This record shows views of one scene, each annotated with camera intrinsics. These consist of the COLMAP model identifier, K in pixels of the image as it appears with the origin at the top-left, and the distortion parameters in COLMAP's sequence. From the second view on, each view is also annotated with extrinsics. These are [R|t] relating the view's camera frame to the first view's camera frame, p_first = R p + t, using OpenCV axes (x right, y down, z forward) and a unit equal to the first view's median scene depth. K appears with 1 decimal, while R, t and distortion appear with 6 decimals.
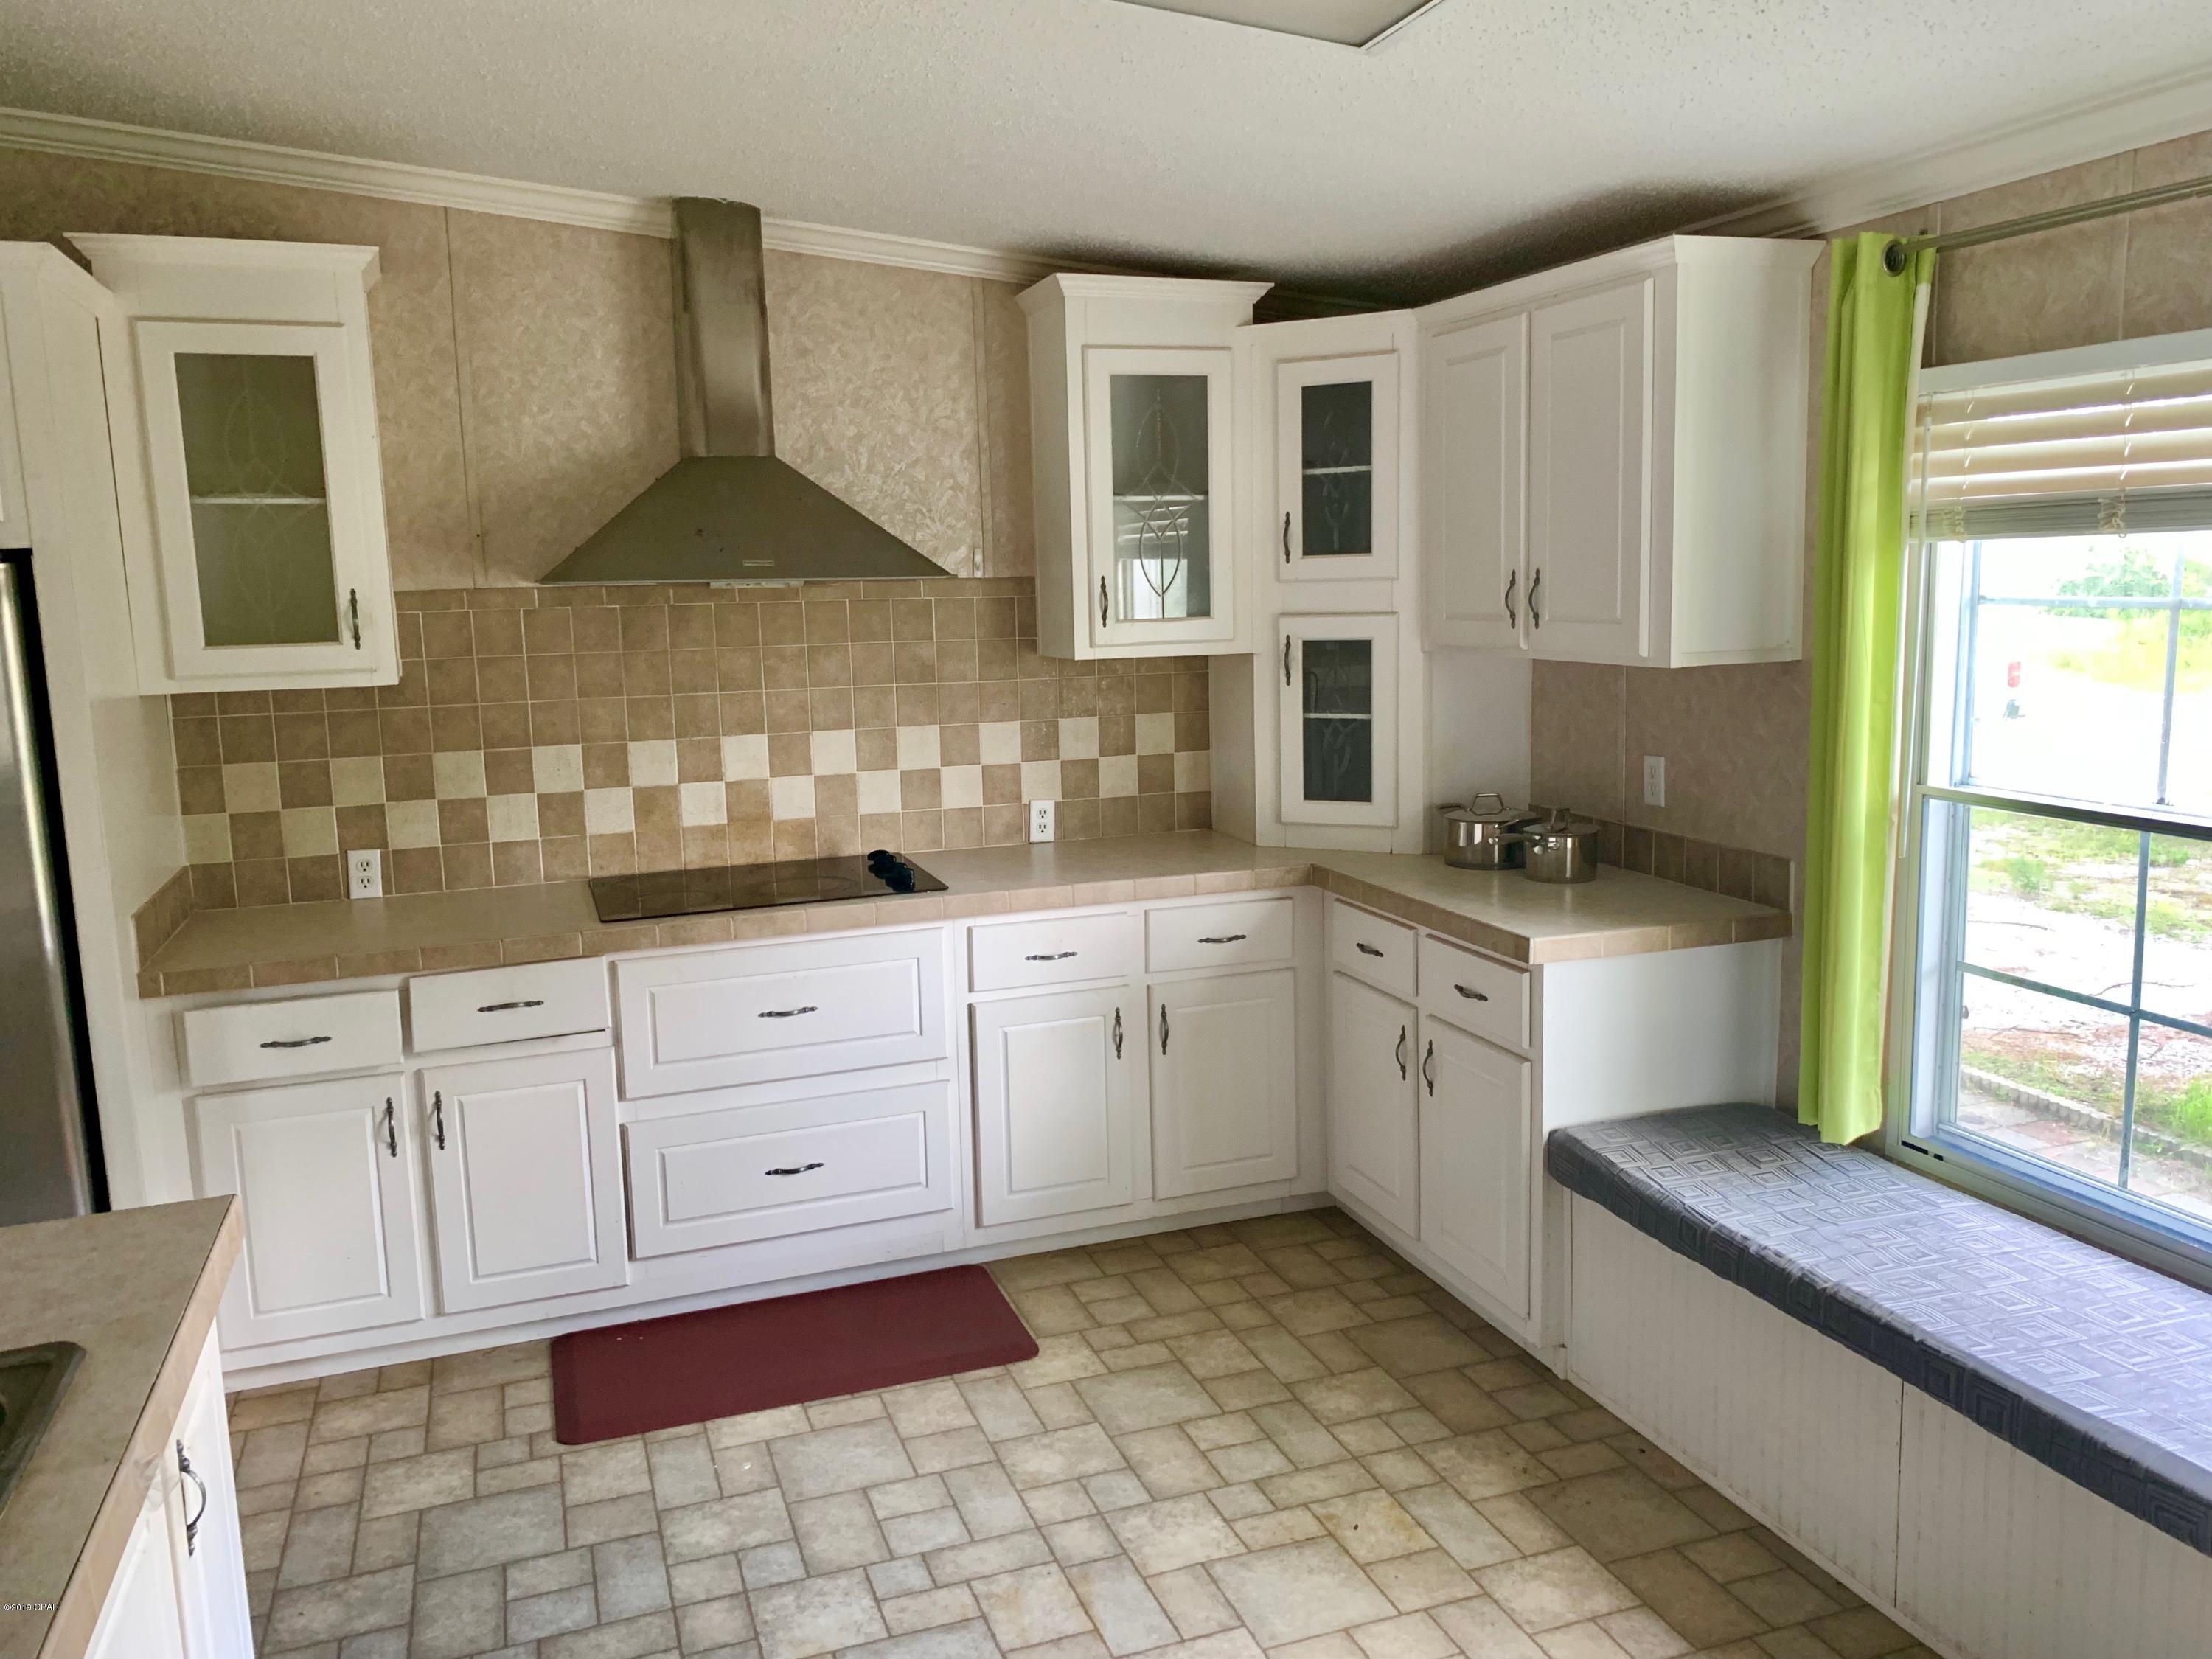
lens RADIAL K [[1626.6, 0, 1100.0], [0, 1626.6, 843.6], [0, 0, 1]] dist [-0.003062, -0.001879]
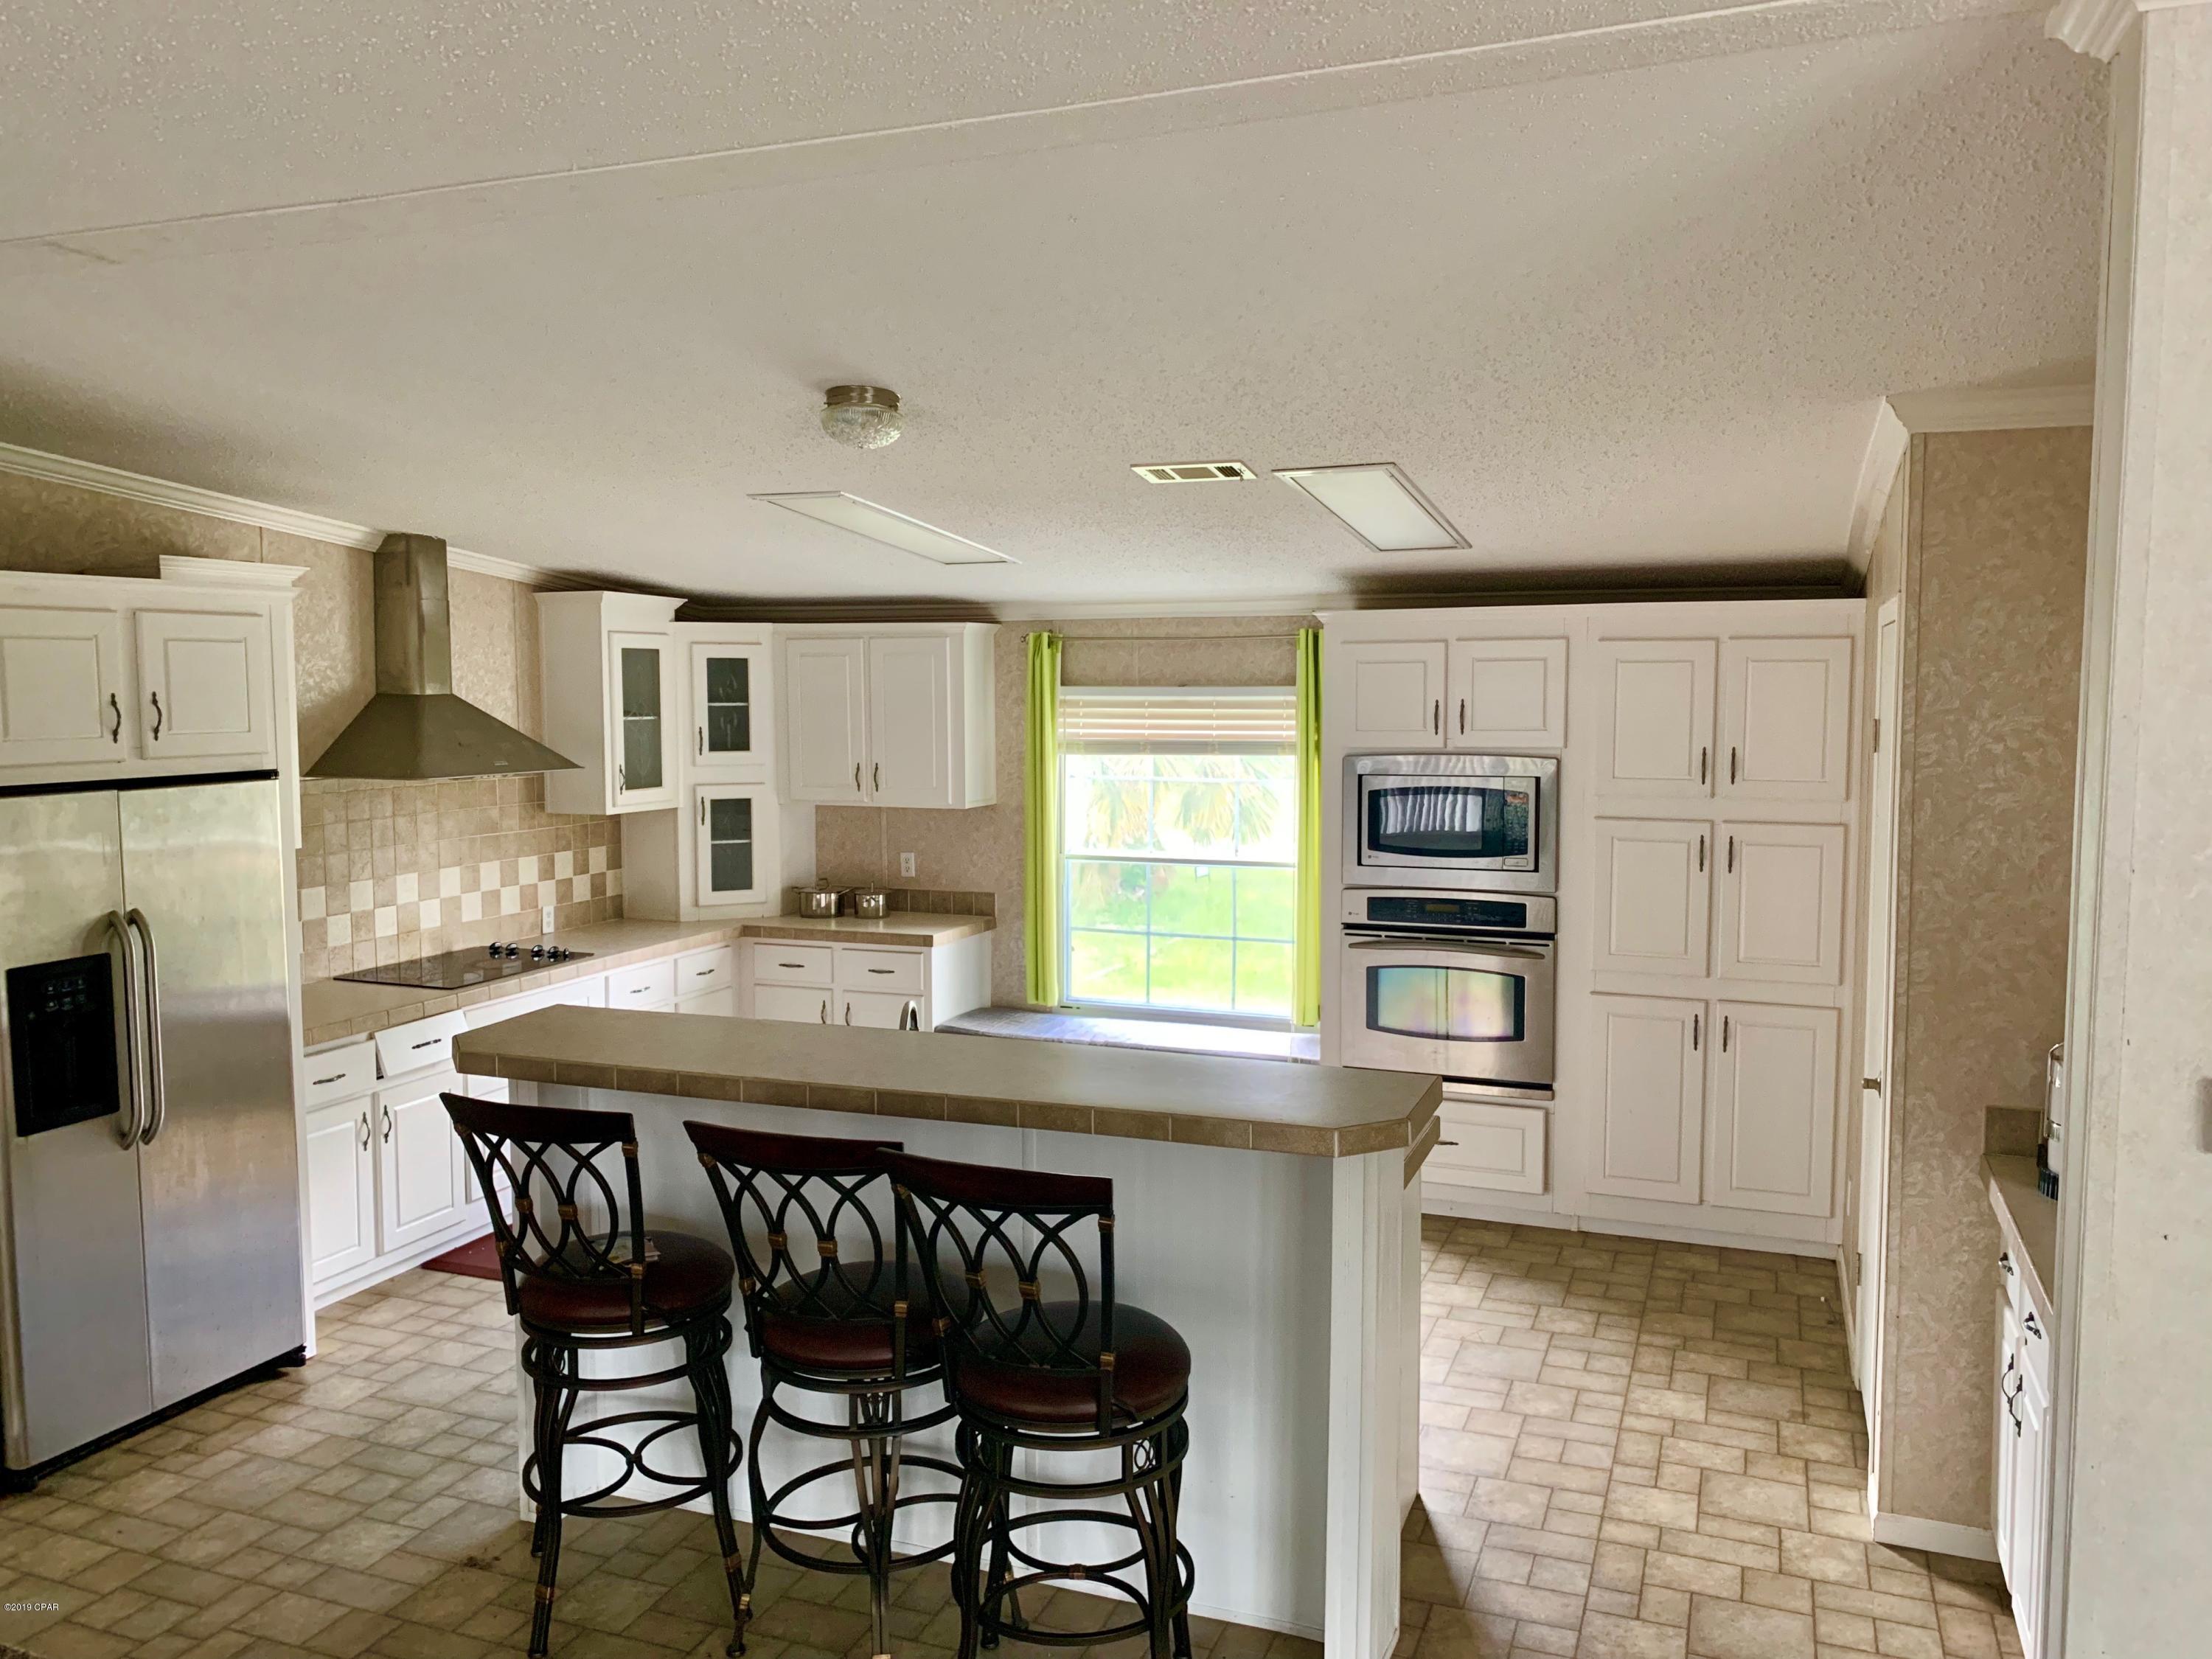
lens RADIAL K [[1688.6, 0, 1101.0], [0, 1688.6, 818.9], [0, 0, 1]] dist [-0.001059, -0.002638]
pose [[0.660601, -0.036790, 0.749835, -0.980421], [0.112327, 0.992399, -0.050268, 0.034290], [-0.742287, 0.117434, 0.659712, -0.515691]]
